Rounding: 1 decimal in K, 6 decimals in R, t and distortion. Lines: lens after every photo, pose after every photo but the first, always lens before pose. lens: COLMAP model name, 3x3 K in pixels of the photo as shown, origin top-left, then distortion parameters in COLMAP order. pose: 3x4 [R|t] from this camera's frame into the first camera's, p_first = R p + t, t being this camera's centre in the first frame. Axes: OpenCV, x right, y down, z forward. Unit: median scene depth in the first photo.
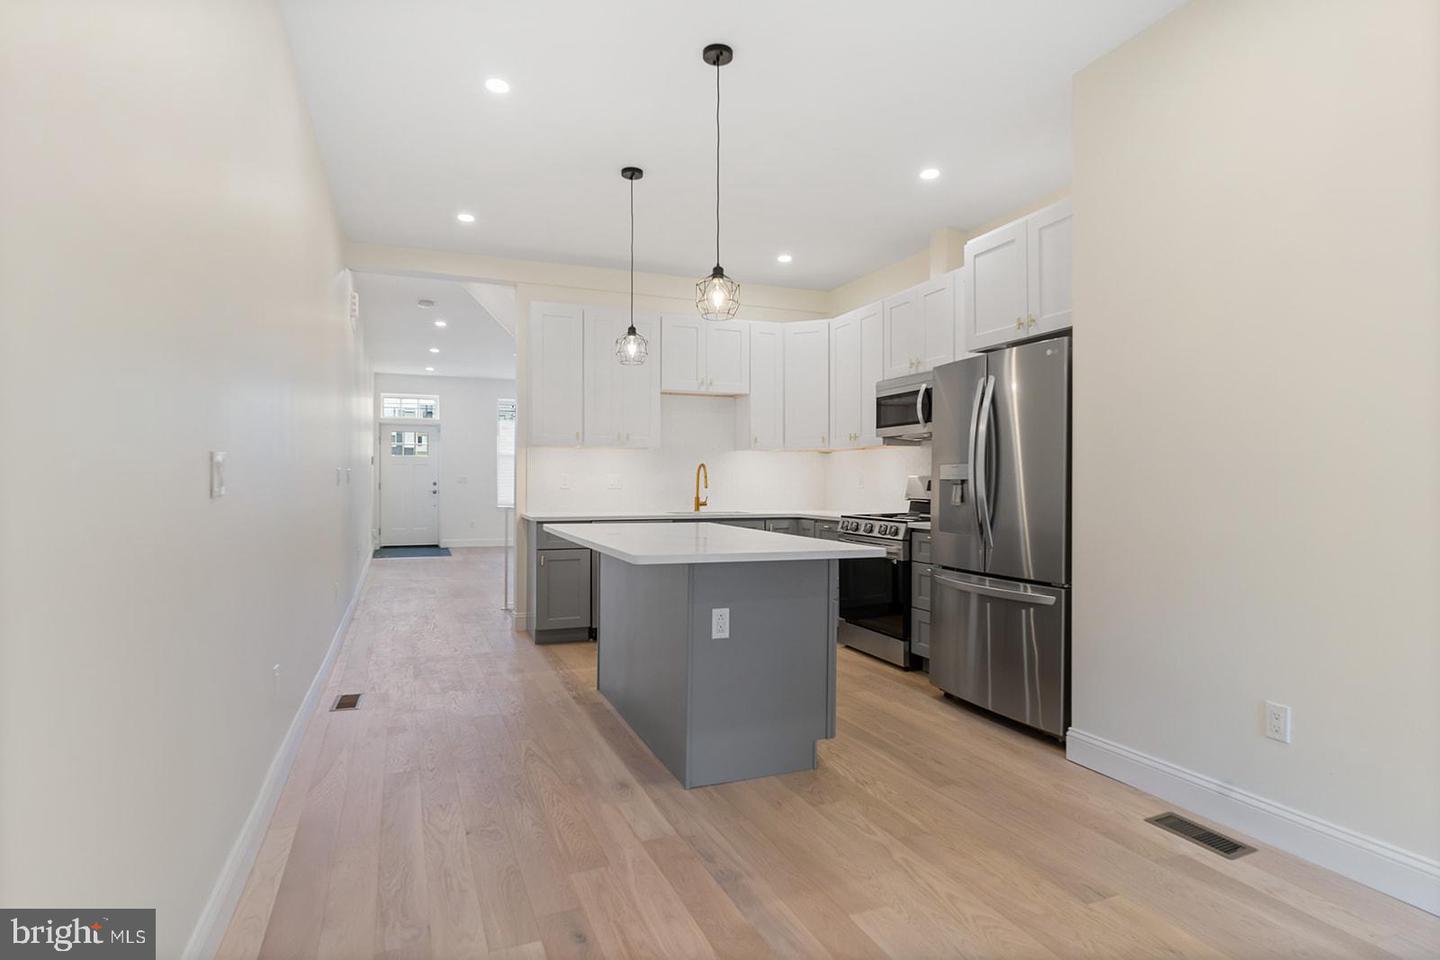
lens RADIAL K [[761.9, 0, 721.5], [0, 761.9, 486.5], [0, 0, 1]] dist [-0.001535, 0.000509]
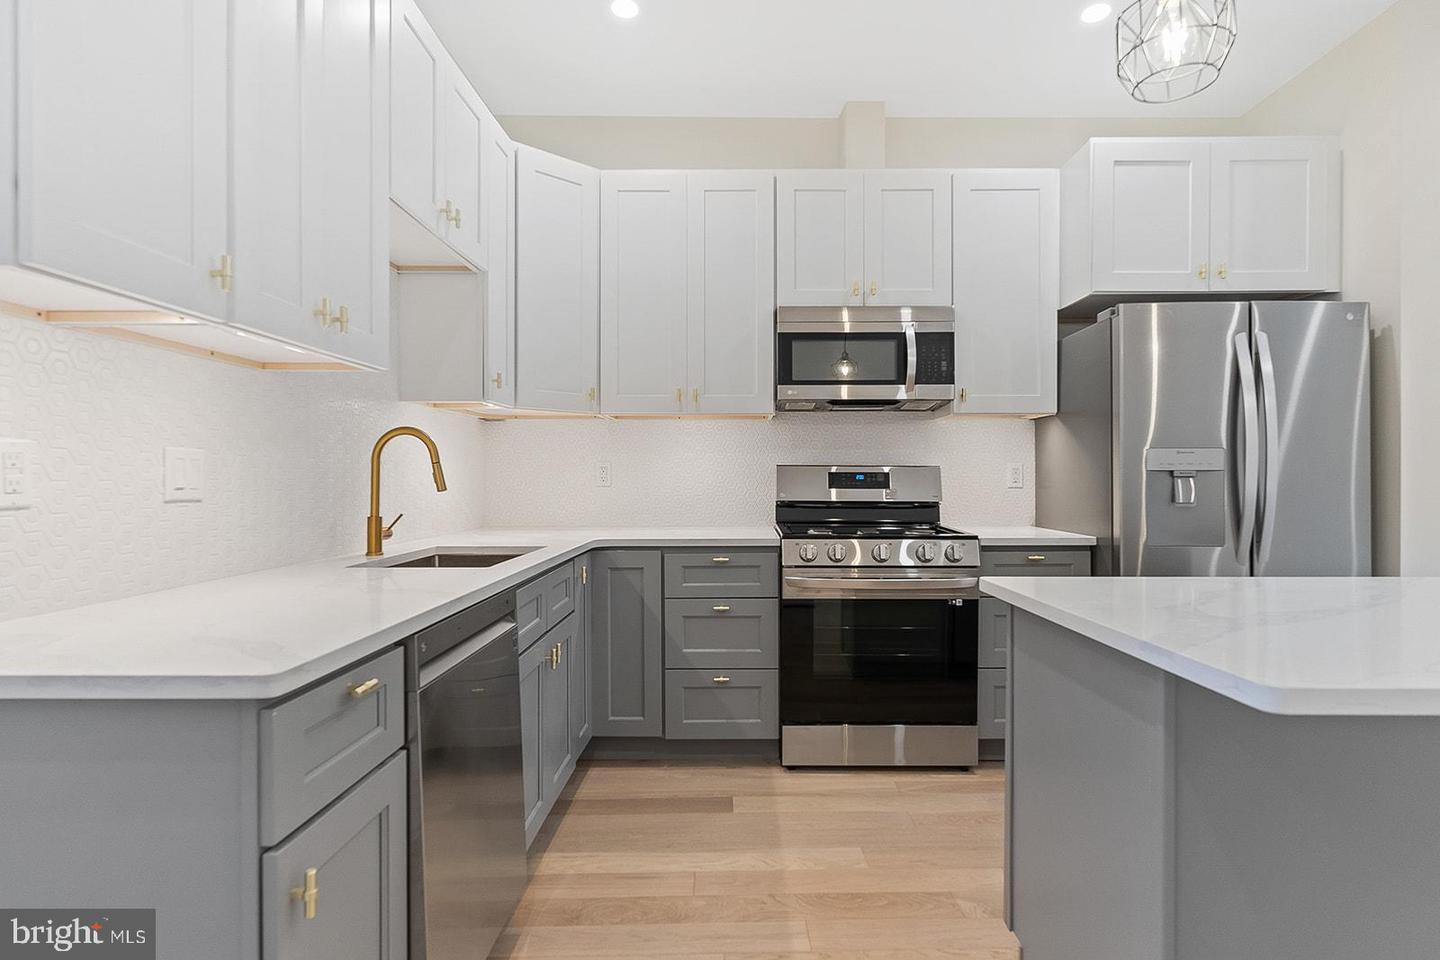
lens RADIAL K [[761.9, 0, 721.5], [0, 761.9, 486.5], [0, 0, 1]] dist [-0.001535, 0.000509]
pose [[0.378520, -0.015639, 0.925461, -0.421740], [0.005791, 0.999878, 0.014527, -0.006690], [-0.925575, -0.000139, 0.378564, 0.944690]]
